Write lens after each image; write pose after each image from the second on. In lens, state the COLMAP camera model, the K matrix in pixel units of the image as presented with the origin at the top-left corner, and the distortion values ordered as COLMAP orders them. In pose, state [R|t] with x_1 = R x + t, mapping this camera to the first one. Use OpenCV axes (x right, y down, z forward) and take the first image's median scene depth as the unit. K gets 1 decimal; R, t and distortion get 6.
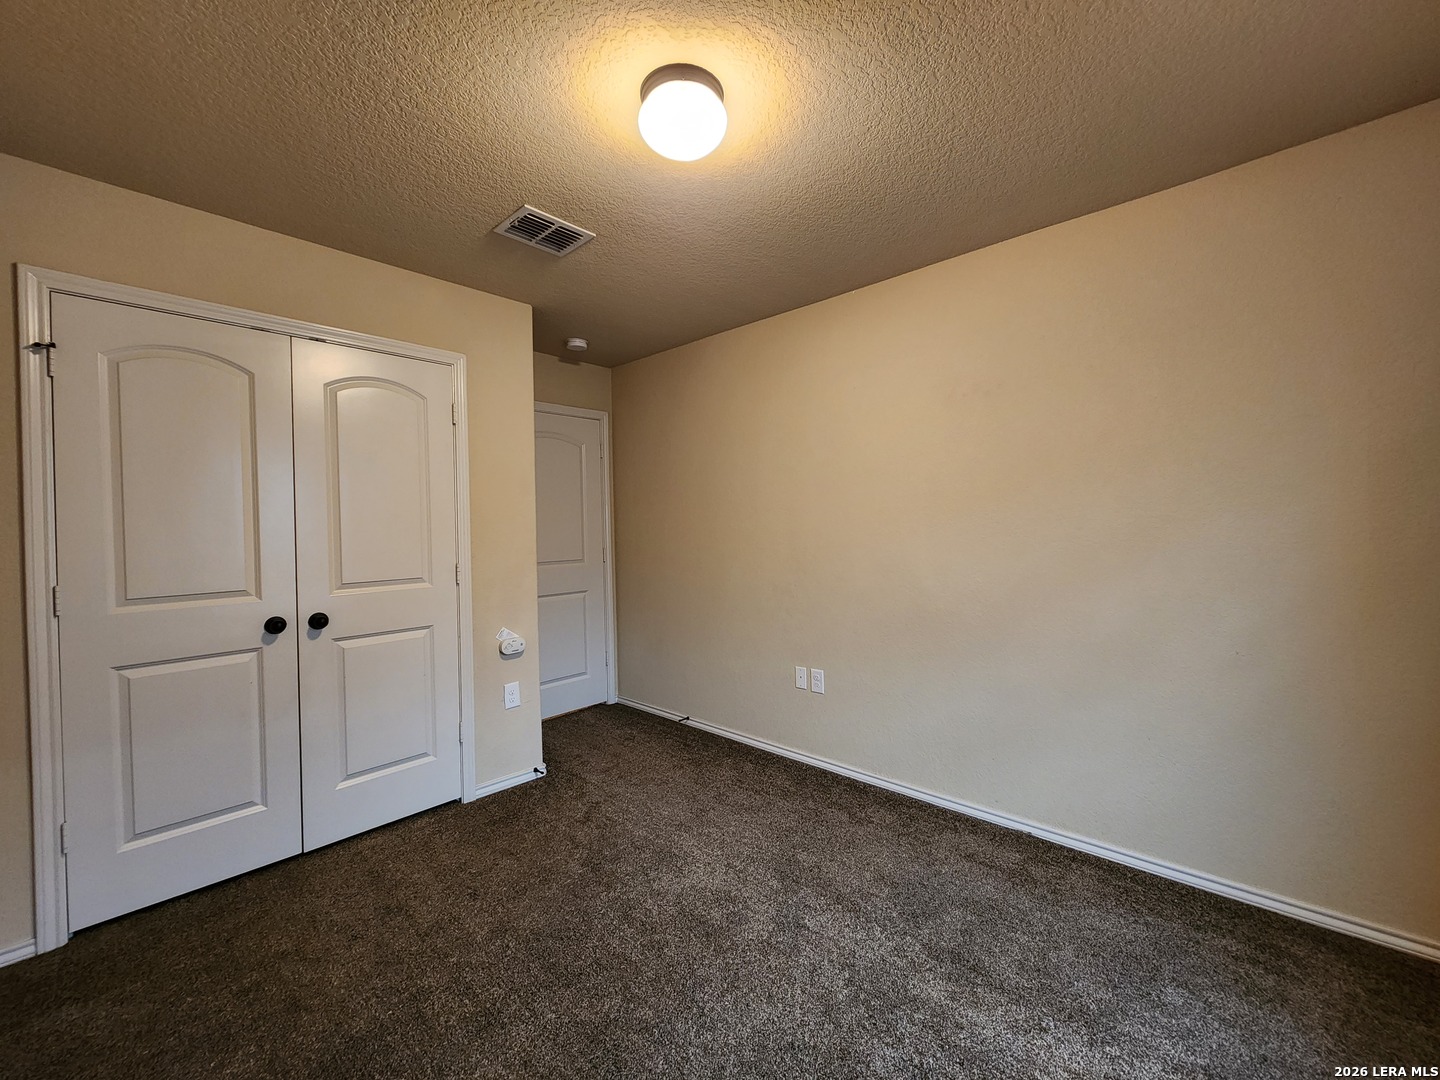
lens RADIAL K [[584.1, 0, 731.7], [0, 584.1, 532.2], [0, 0, 1]] dist [0.007368, -0.004658]
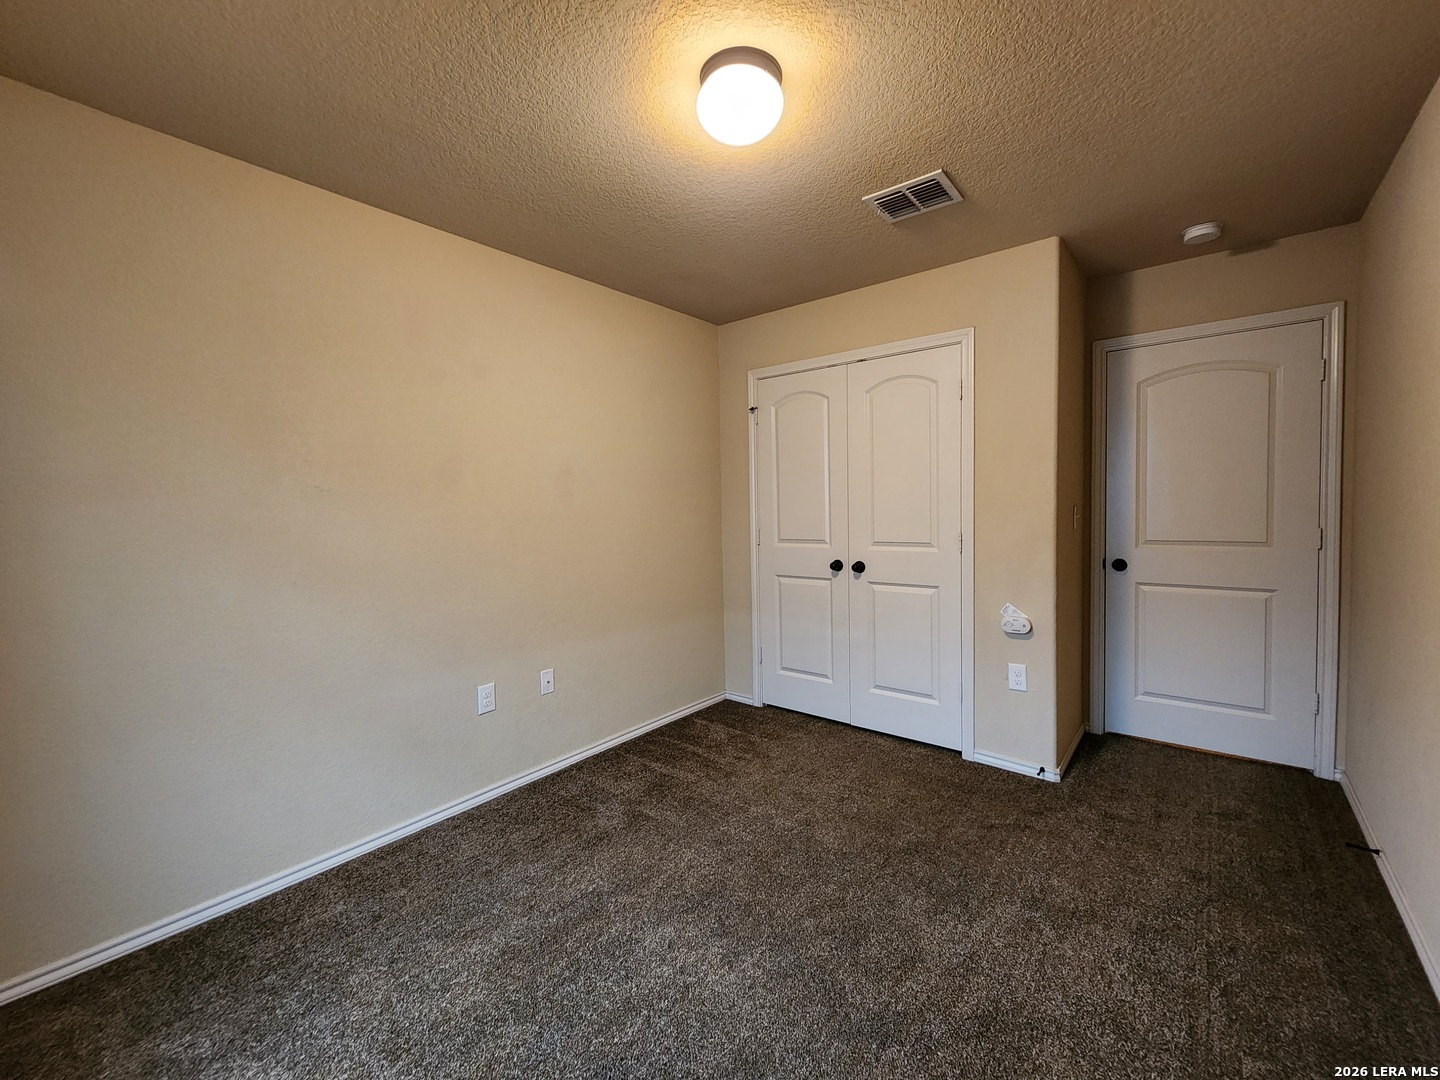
lens RADIAL K [[584.1, 0, 731.7], [0, 584.1, 532.2], [0, 0, 1]] dist [0.007368, -0.004658]
pose [[0.064861, 0.062905, -0.995910, 0.631065], [0.007166, 0.997956, 0.063501, -0.020074], [0.997869, -0.011256, 0.064278, 0.592279]]
